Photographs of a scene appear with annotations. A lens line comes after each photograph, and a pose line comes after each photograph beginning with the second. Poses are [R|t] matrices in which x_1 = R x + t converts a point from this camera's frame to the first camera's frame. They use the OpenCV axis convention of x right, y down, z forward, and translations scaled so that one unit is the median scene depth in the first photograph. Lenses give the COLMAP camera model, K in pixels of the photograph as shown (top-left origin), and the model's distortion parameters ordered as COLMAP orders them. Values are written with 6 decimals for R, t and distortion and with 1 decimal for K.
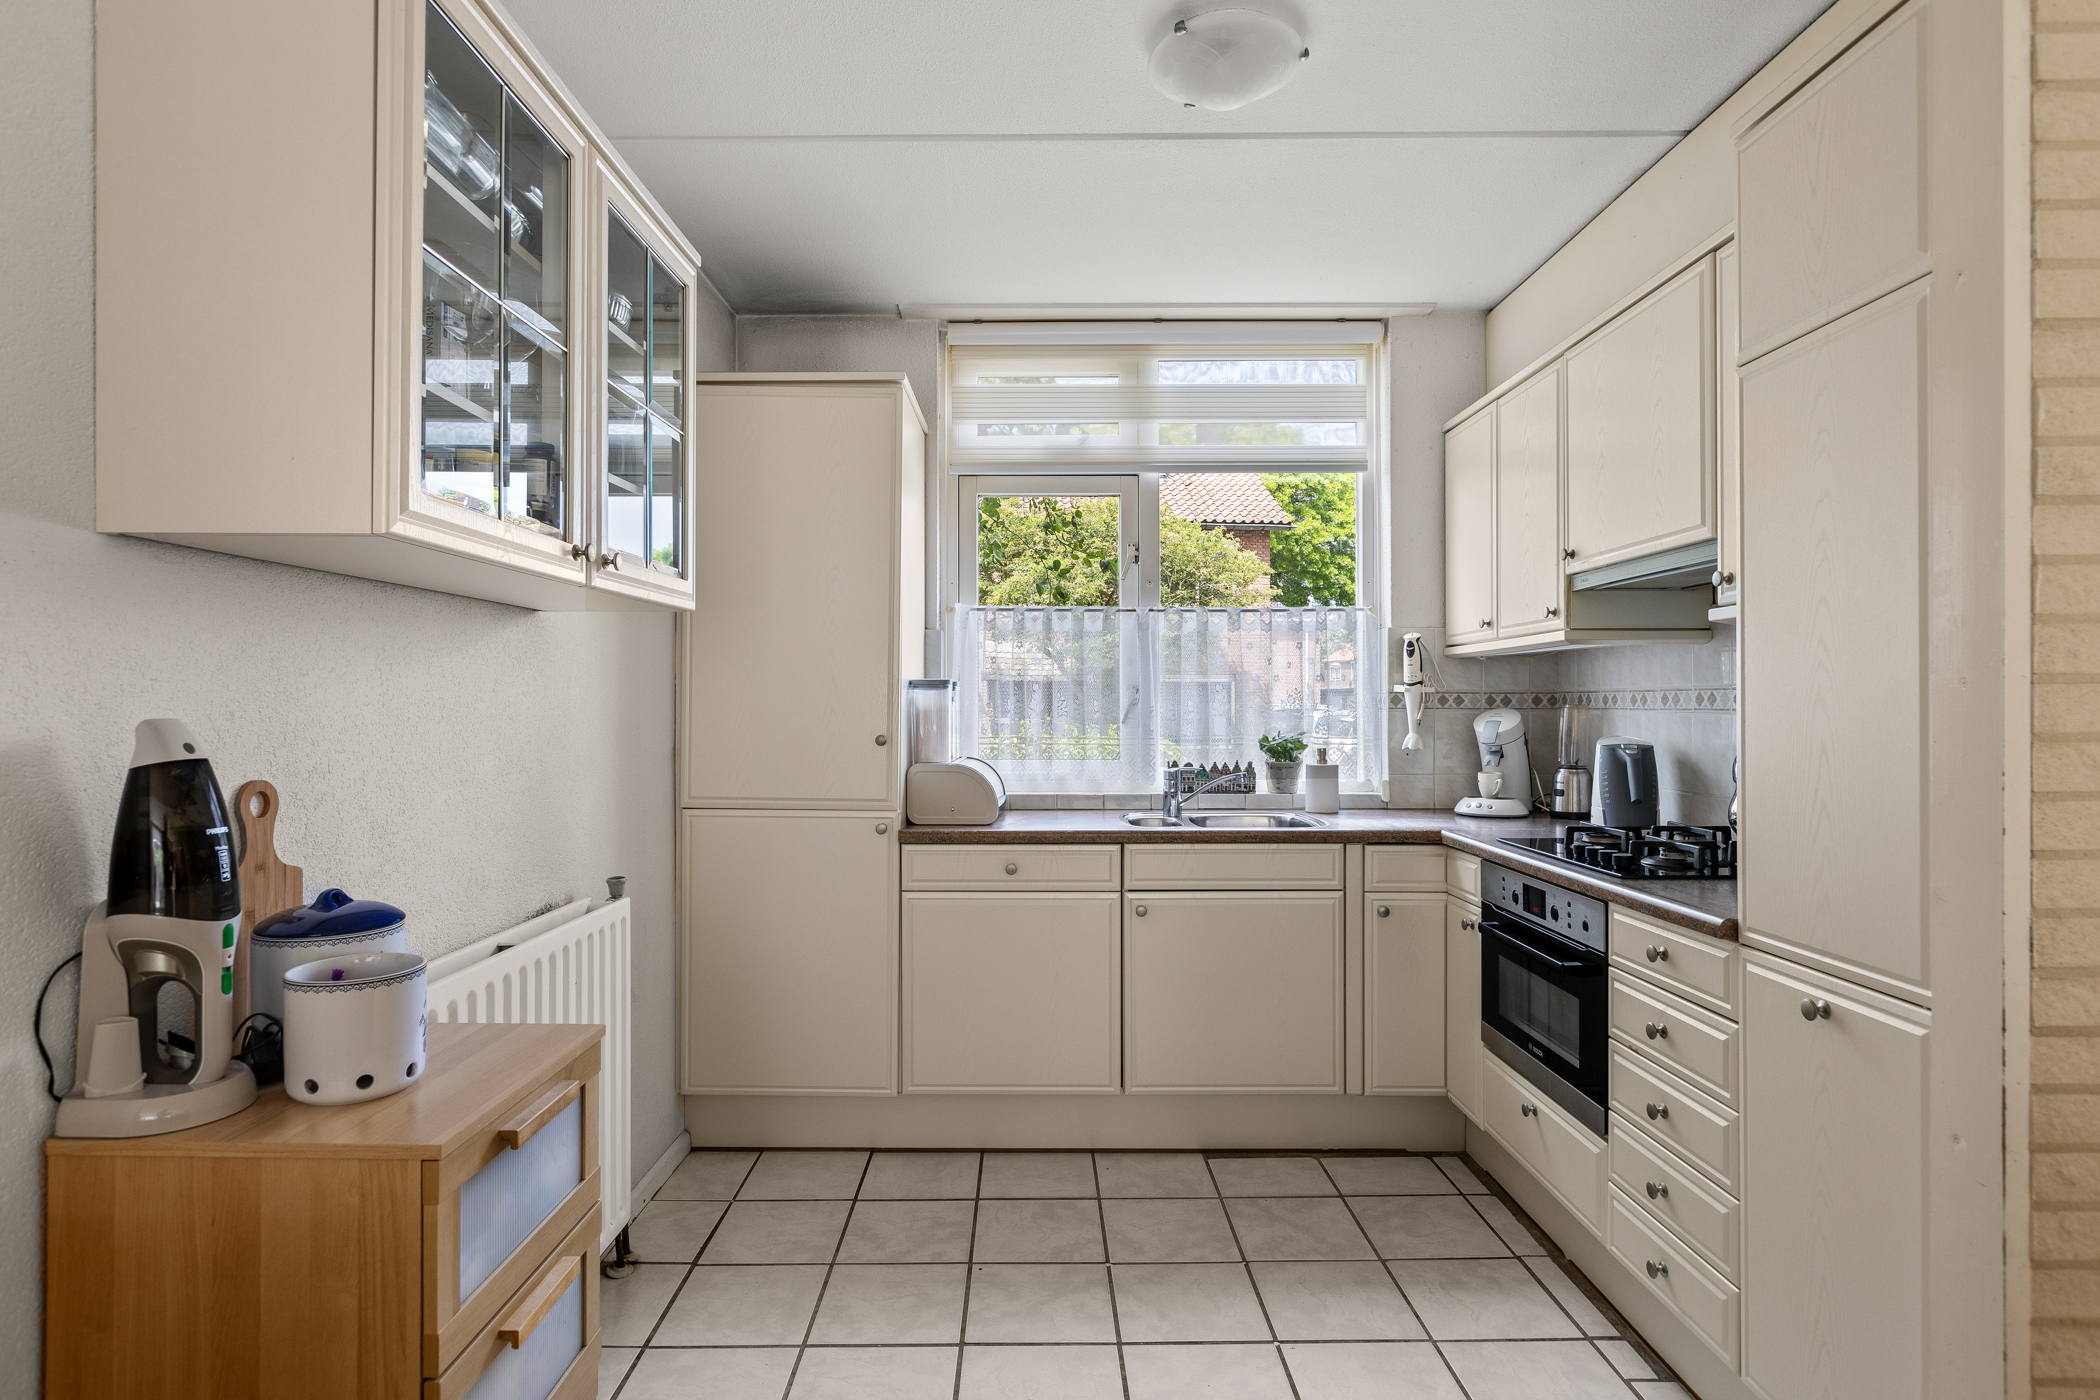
lens RADIAL K [[1073.8, 0, 1050.0], [0, 1073.8, 700.0], [0, 0, 1]] dist [0.004023, -0.000381]
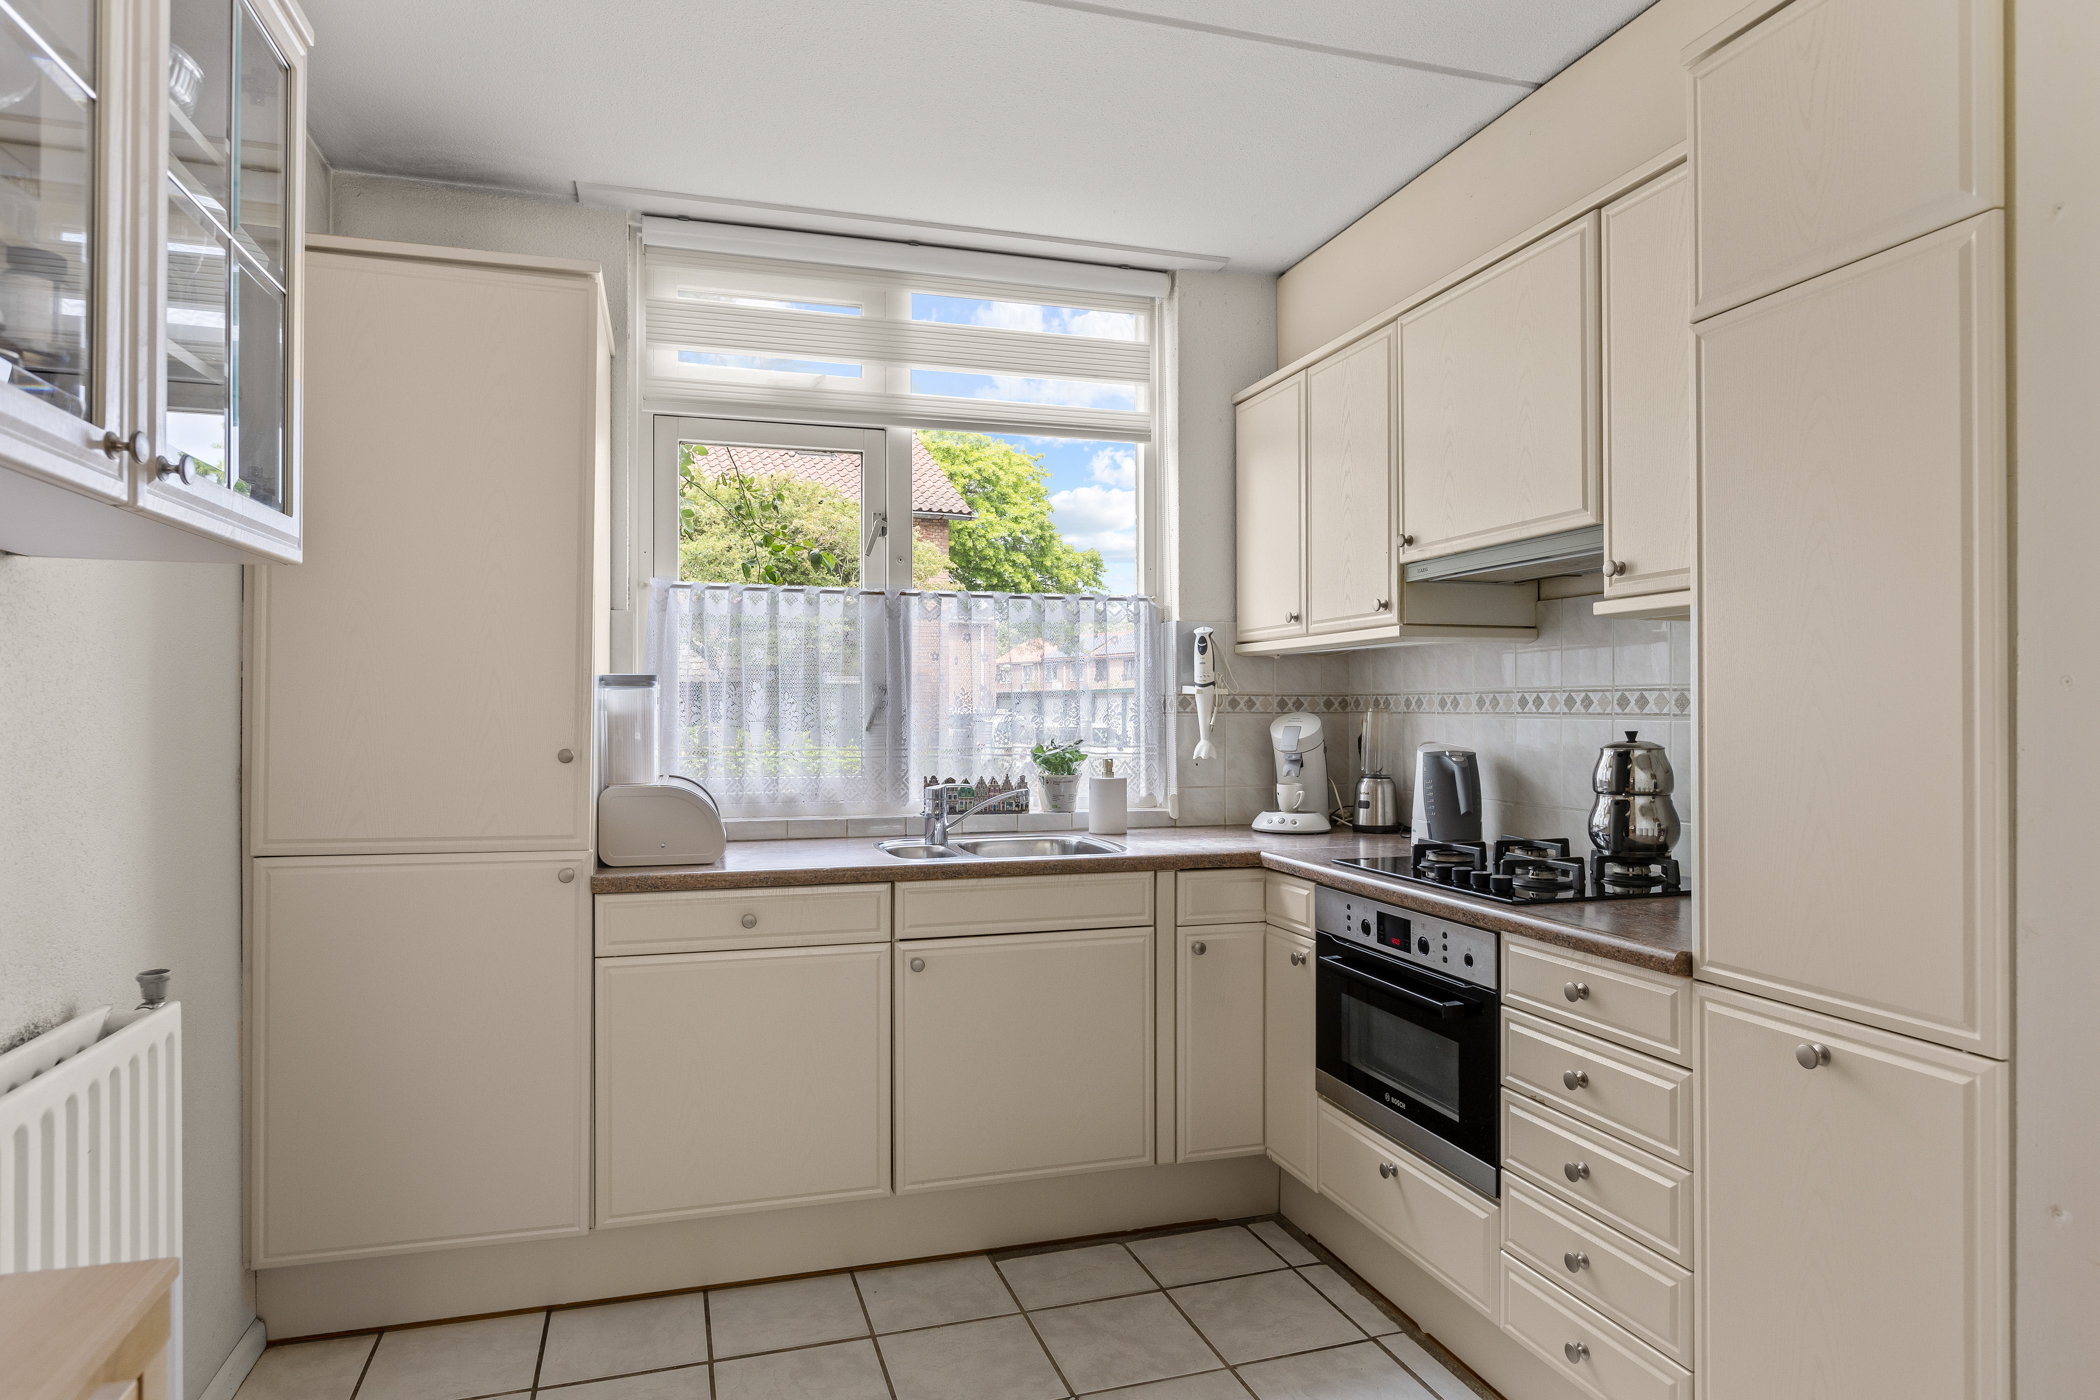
lens RADIAL K [[1165.9, 0, 1050.0], [0, 1165.9, 700.0], [0, 0, 1]] dist [-0.007619, 0.001330]
pose [[0.954696, 0.002773, 0.297570, -0.080784], [-0.001691, 0.999991, -0.003891, 0.001801], [-0.297578, 0.003212, 0.954692, 0.140862]]
